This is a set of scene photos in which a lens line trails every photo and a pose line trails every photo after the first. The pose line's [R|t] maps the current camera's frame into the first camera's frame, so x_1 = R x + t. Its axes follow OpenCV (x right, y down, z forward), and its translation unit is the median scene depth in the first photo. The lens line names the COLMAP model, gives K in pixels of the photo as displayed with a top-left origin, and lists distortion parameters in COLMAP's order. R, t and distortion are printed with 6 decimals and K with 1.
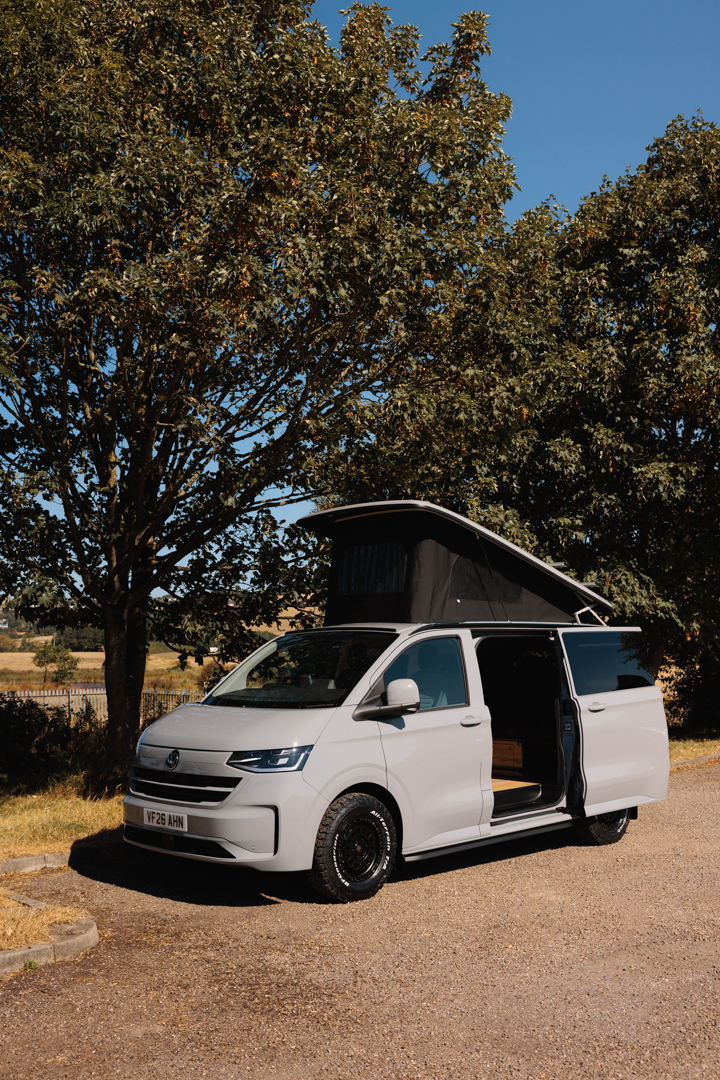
lens RADIAL K [[1072.3, 0, 360.0], [0, 1072.3, 540.0], [0, 0, 1]] dist [0.001783, -0.000734]
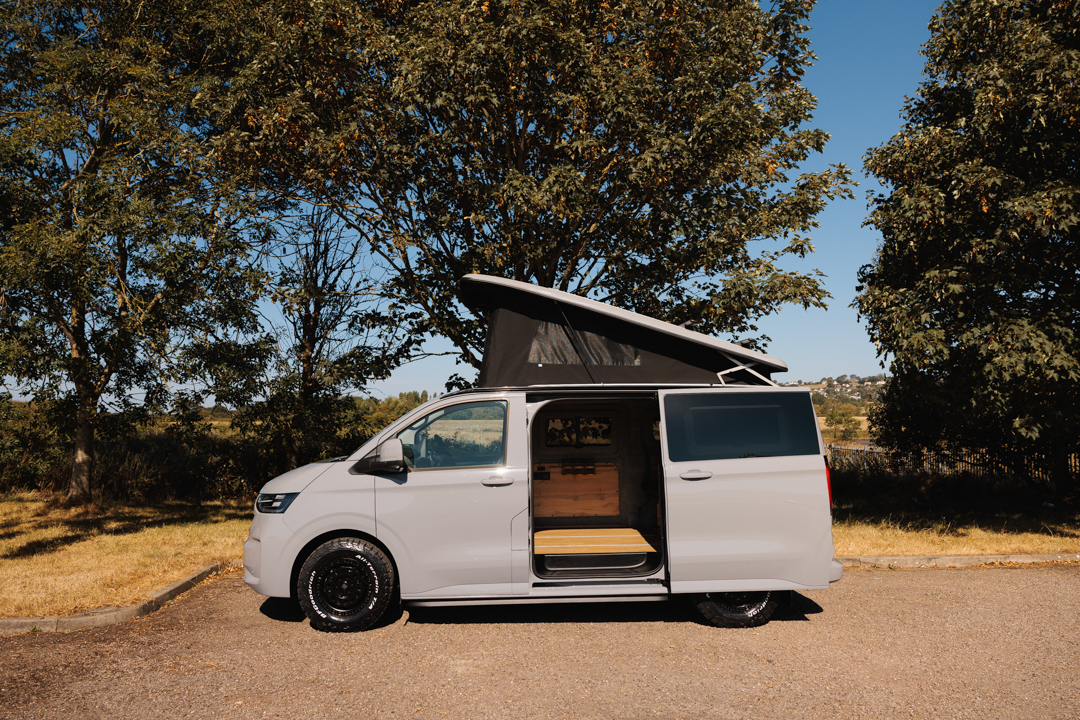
lens RADIAL K [[755.3, 0, 527.4], [0, 755.3, 352.1], [0, 0, 1]] dist [0.004335, 0.006656]
pose [[0.748521, -0.052191, -0.661054, 0.556448], [0.065348, 0.997851, -0.004787, 0.045814], [0.659883, -0.039615, 0.750323, 0.435946]]
